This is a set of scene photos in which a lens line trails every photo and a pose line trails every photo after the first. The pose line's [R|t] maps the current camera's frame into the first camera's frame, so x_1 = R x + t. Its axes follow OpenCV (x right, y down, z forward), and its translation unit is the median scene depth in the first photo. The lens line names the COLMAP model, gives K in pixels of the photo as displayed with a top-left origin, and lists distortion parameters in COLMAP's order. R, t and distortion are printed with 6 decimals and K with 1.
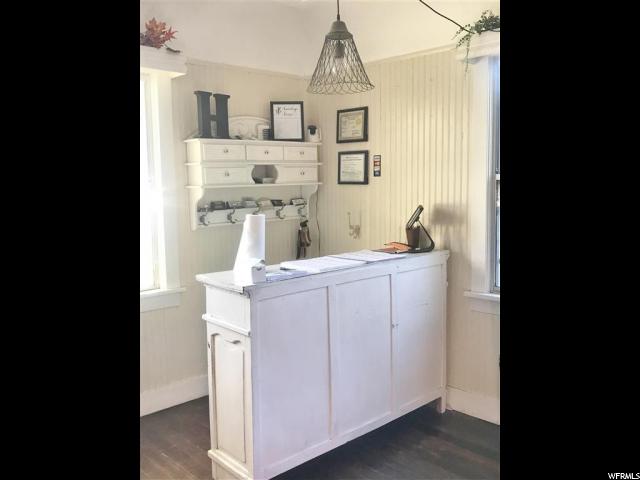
lens RADIAL K [[534.9, 0, 320.0], [0, 534.9, 240.0], [0, 0, 1]] dist [0.005553, 0.001129]
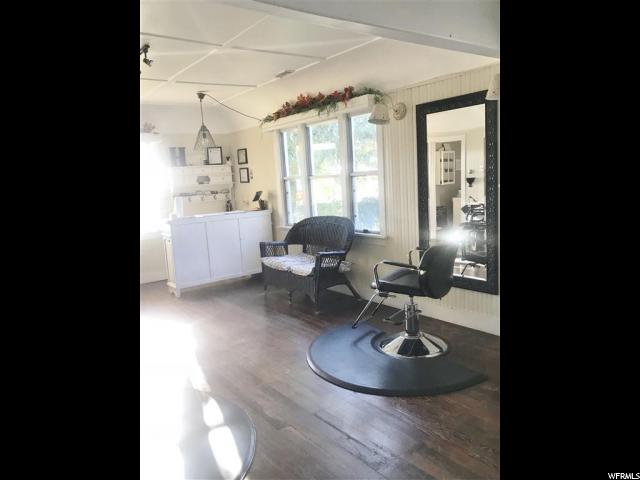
lens RADIAL K [[426.1, 0, 320.0], [0, 426.1, 240.0], [0, 0, 1]] dist [0.005788, 0.000561]
pose [[0.994844, -0.033409, -0.095751, 0.555302], [0.036937, 0.998693, 0.035316, 0.087397], [0.094446, -0.038670, 0.994779, -0.781943]]
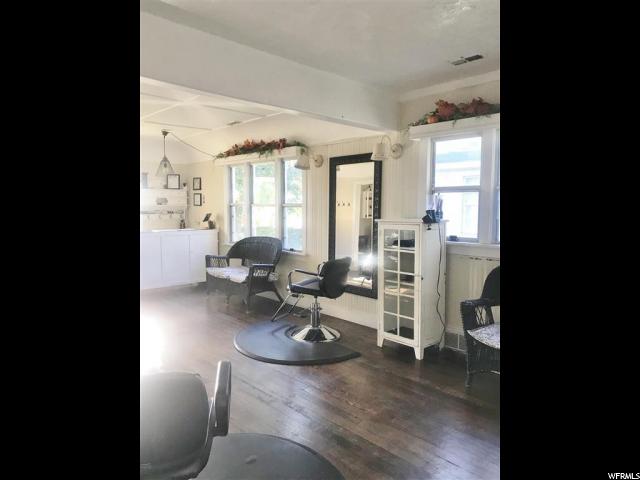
lens RADIAL K [[391.4, 0, 320.0], [0, 391.4, 240.0], [0, 0, 1]] dist [0.006894, -0.000092]
pose [[0.999396, 0.017406, 0.030081, 0.636553], [-0.016653, 0.999546, -0.025124, 0.109744], [-0.030505, 0.024608, 0.999232, -1.003812]]
